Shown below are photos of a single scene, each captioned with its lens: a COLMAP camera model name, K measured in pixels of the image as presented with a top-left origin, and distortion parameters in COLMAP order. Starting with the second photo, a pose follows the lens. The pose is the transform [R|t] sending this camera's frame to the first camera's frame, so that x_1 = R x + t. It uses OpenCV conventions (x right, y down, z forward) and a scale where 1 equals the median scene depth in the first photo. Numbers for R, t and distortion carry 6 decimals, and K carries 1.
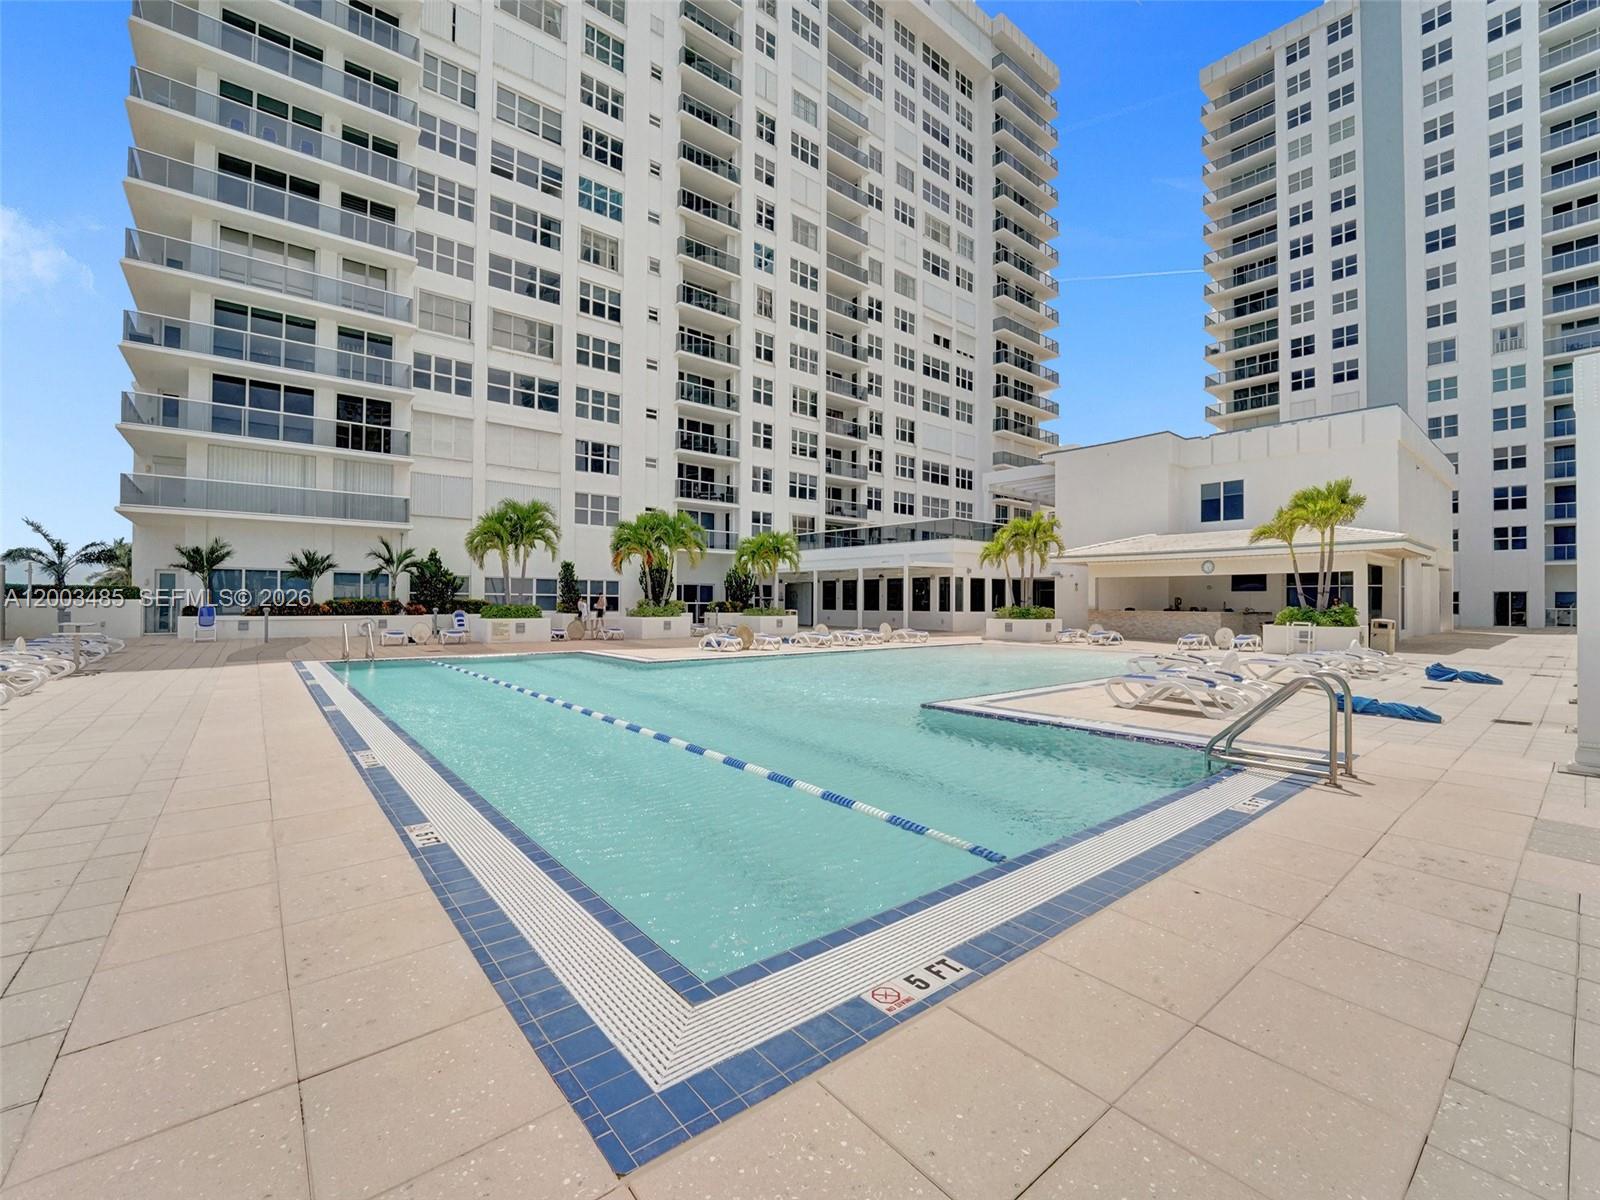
lens RADIAL K [[716.5, 0, 806.0], [0, 716.5, 600.5], [0, 0, 1]] dist [-0.030024, 0.003949]
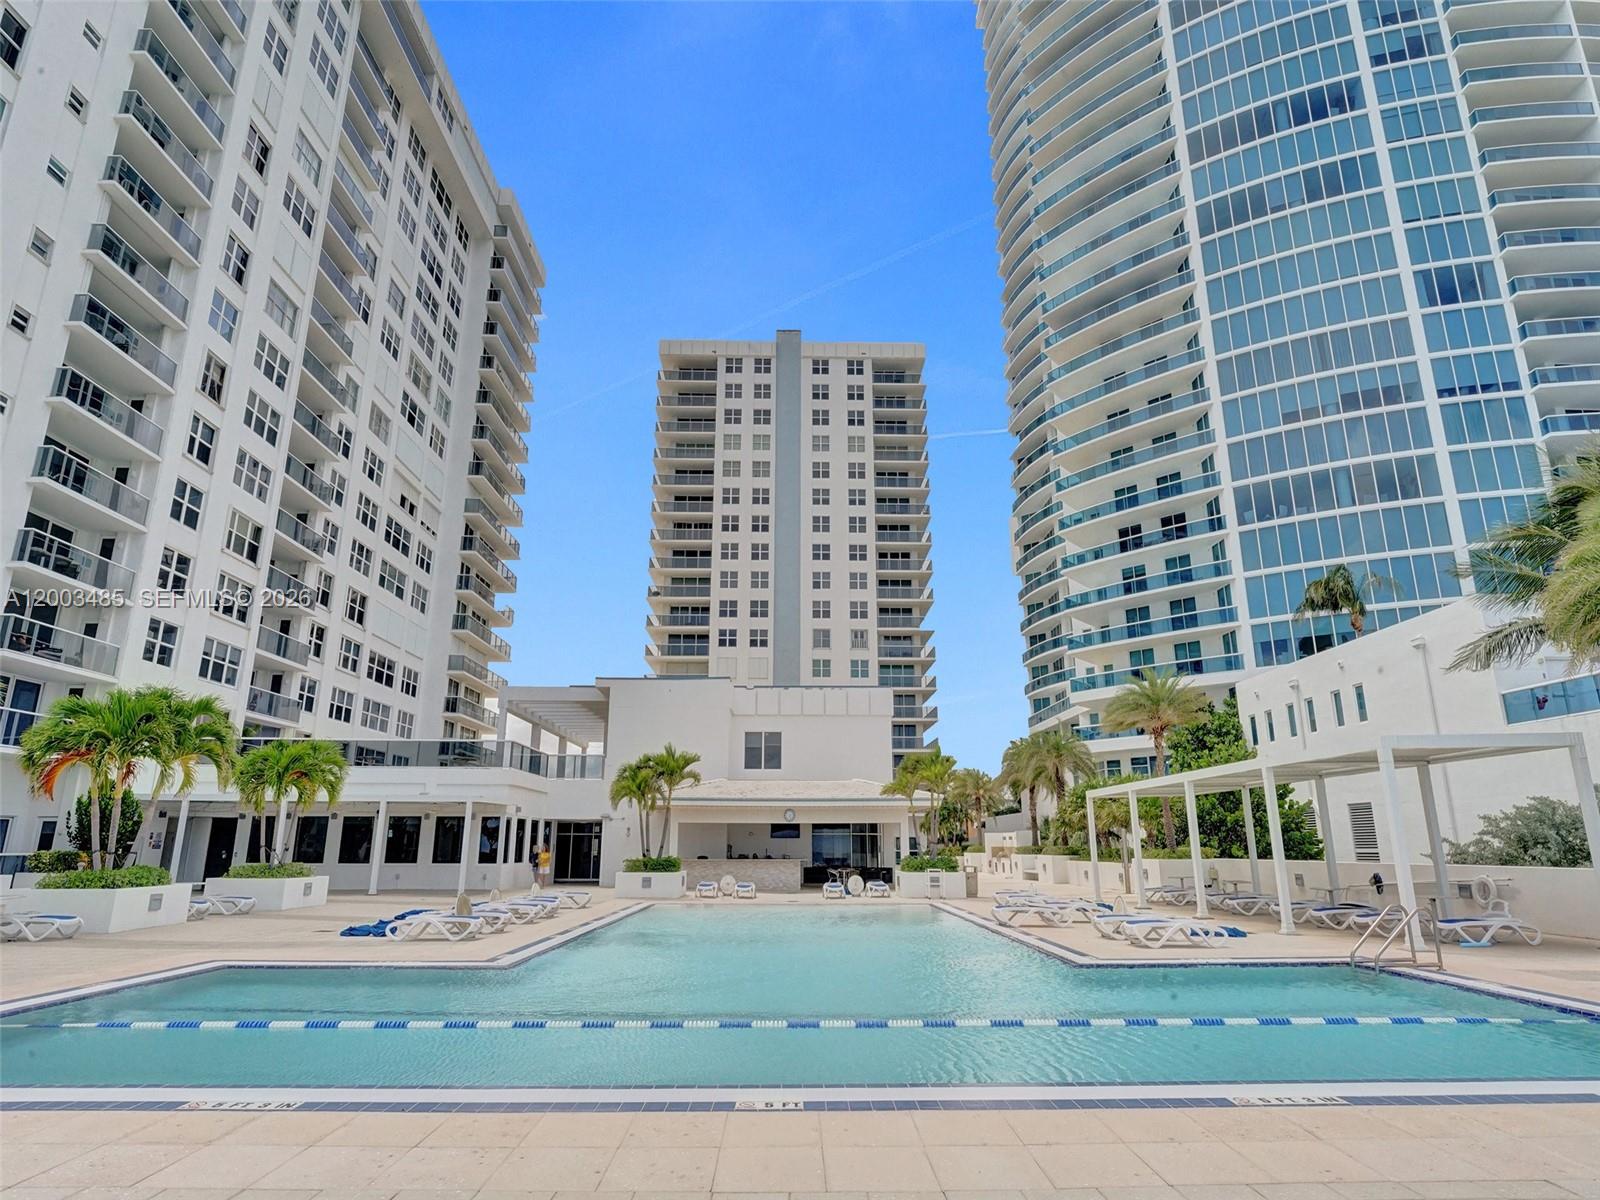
lens RADIAL K [[869.6, 0, 798.3], [0, 869.6, 616.7], [0, 0, 1]] dist [-0.007370, 0.004792]
pose [[0.582190, 0.202787, 0.787358, -0.329338], [-0.001750, 0.968707, -0.248201, -0.008218], [-0.813051, 0.143122, 0.564326, 0.145777]]
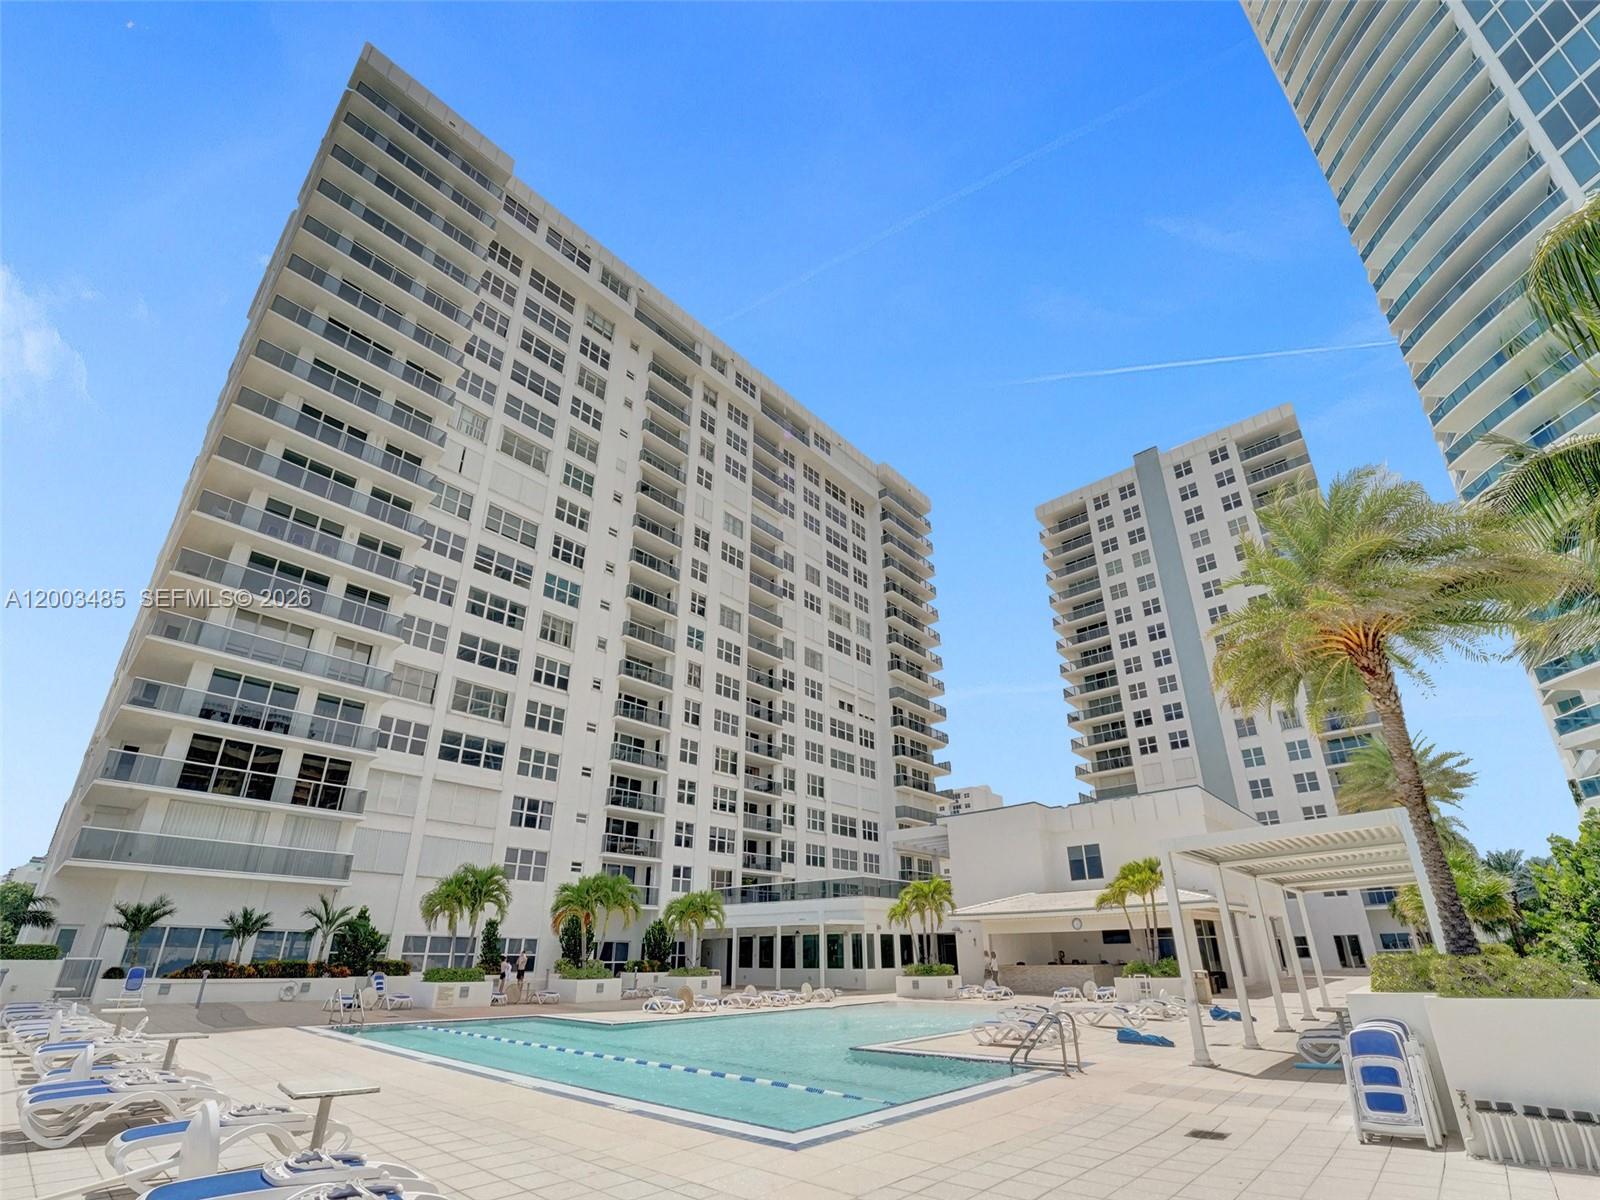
lens RADIAL K [[775.5, 0, 806.5], [0, 775.5, 593.9], [0, 0, 1]] dist [-0.028232, -0.000832]
pose [[0.990743, 0.045842, 0.127778, -0.044378], [0.011855, 0.908447, -0.417833, -0.011017], [-0.135234, 0.415480, 0.899493, -0.207300]]
